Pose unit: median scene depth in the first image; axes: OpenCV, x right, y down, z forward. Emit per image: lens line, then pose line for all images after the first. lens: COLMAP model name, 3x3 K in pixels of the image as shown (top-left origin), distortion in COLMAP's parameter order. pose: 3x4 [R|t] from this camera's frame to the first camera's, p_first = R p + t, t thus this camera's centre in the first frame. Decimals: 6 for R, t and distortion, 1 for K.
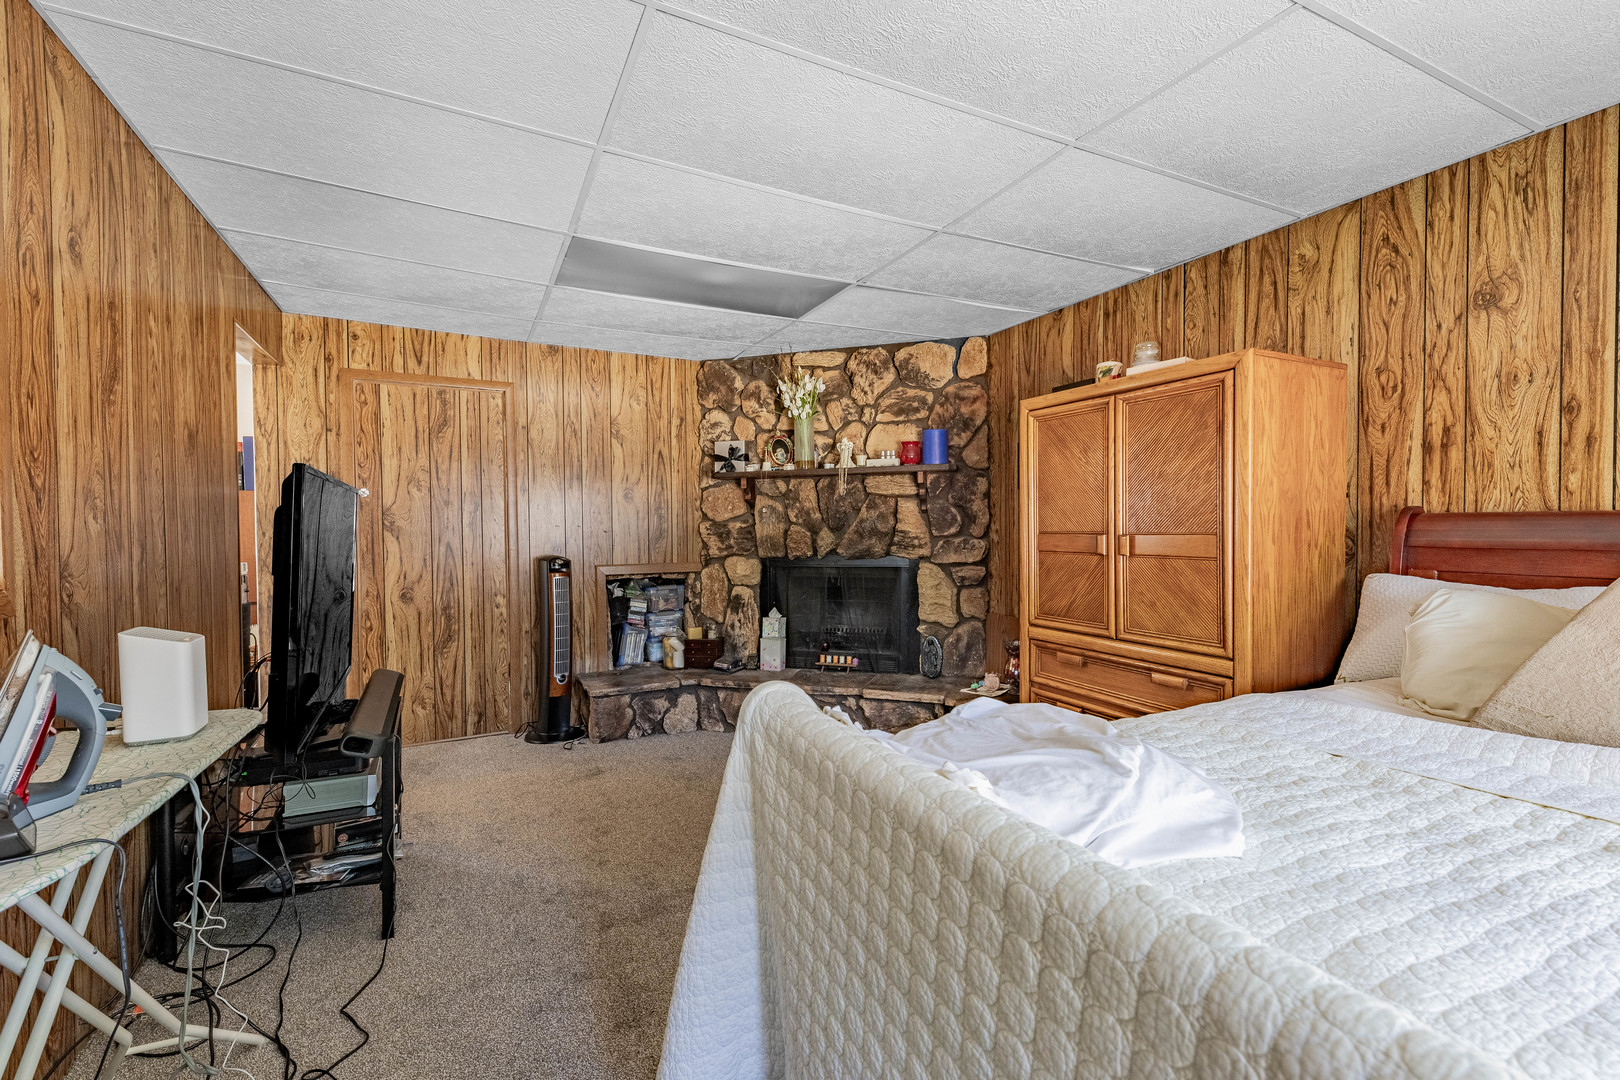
lens RADIAL K [[680.8, 0, 840.8], [0, 680.8, 541.6], [0, 0, 1]] dist [-0.000089, -0.000026]
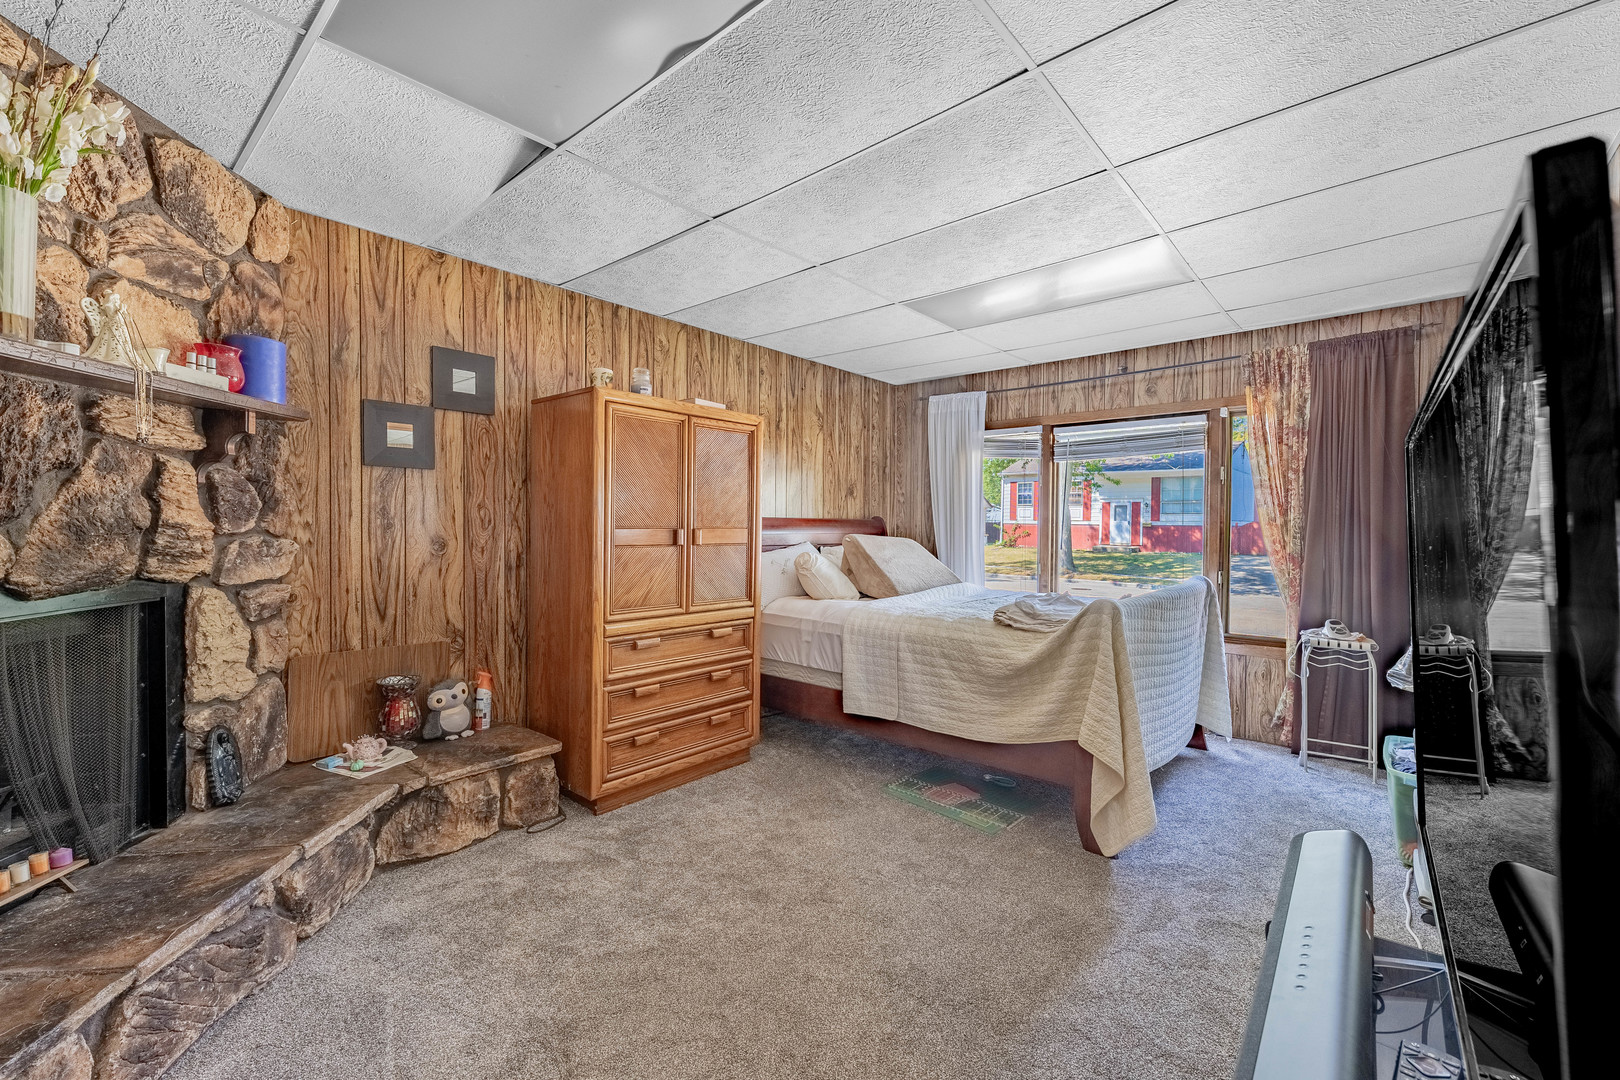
lens RADIAL K [[658.7, 0, 811.7], [0, 658.7, 534.0], [0, 0, 1]] dist [0.009578, -0.004238]
pose [[-0.339911, -0.012318, 0.940377, -0.490717], [0.011632, 0.999783, 0.017301, -0.011760], [-0.940386, 0.016820, -0.339694, 0.732490]]
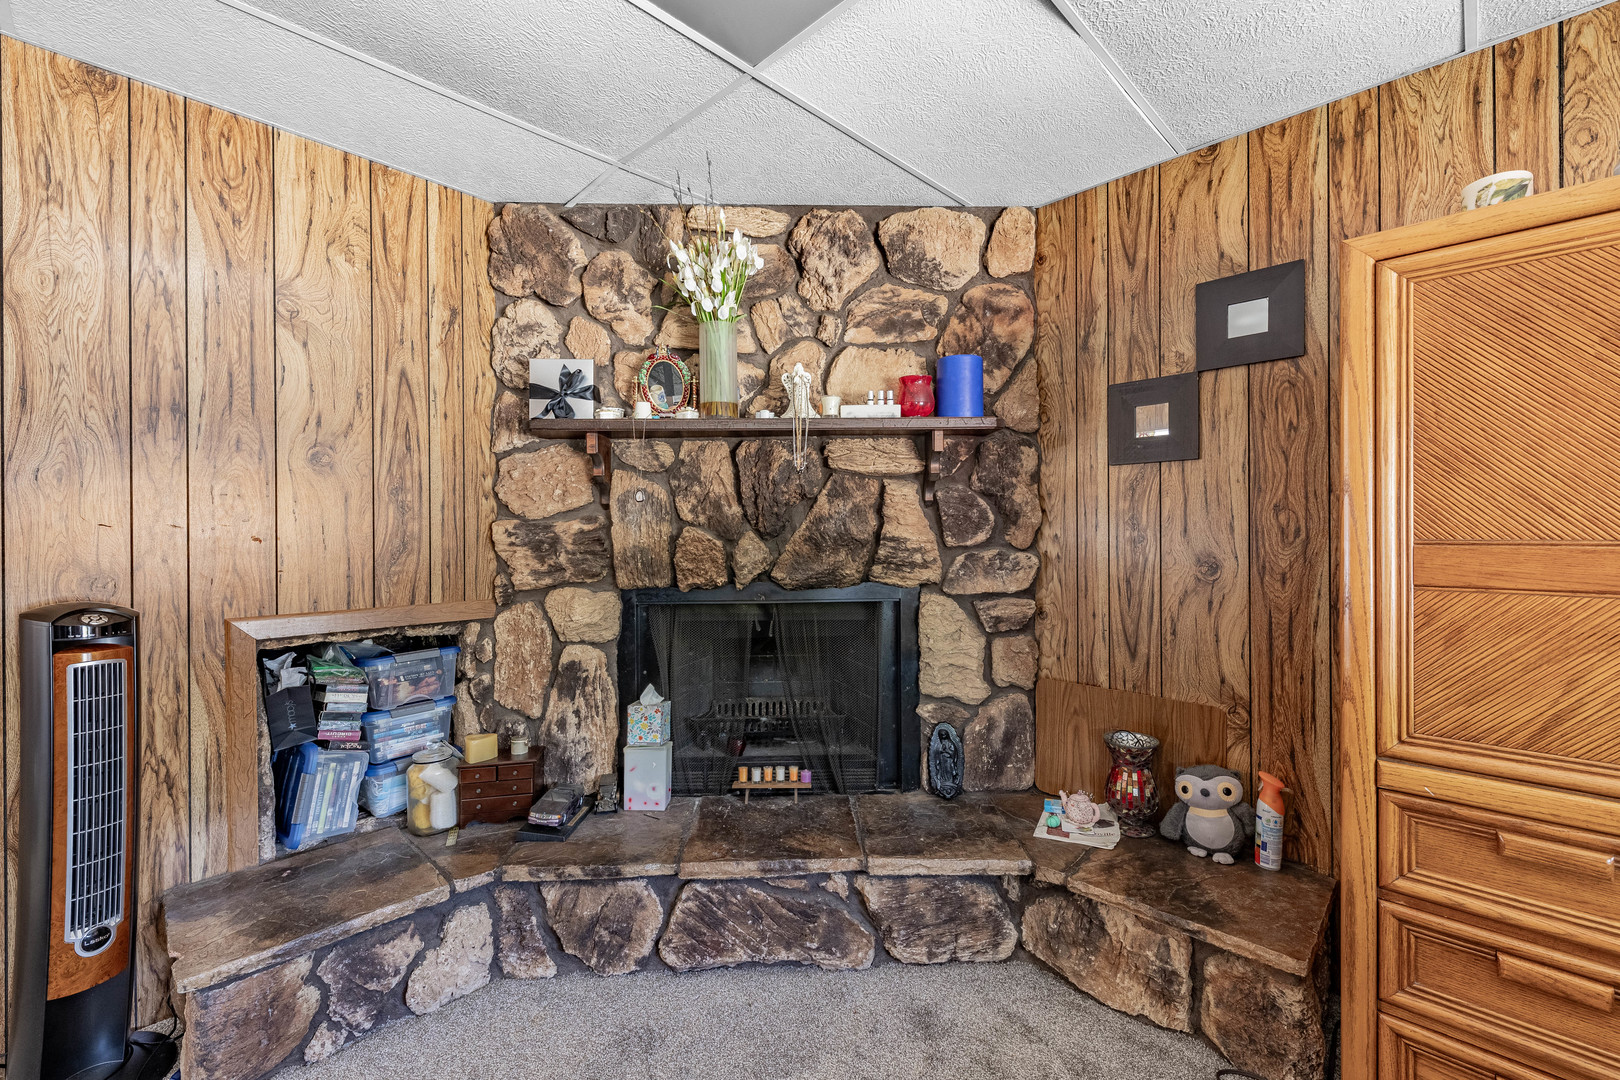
lens RADIAL K [[658.7, 0, 811.7], [0, 658.7, 534.0], [0, 0, 1]] dist [0.009578, -0.004238]
pose [[0.955783, 0.002178, 0.294063, -0.133083], [0.004124, 0.999775, -0.020810, -0.007696], [-0.294043, 0.021103, 0.955559, 0.495555]]
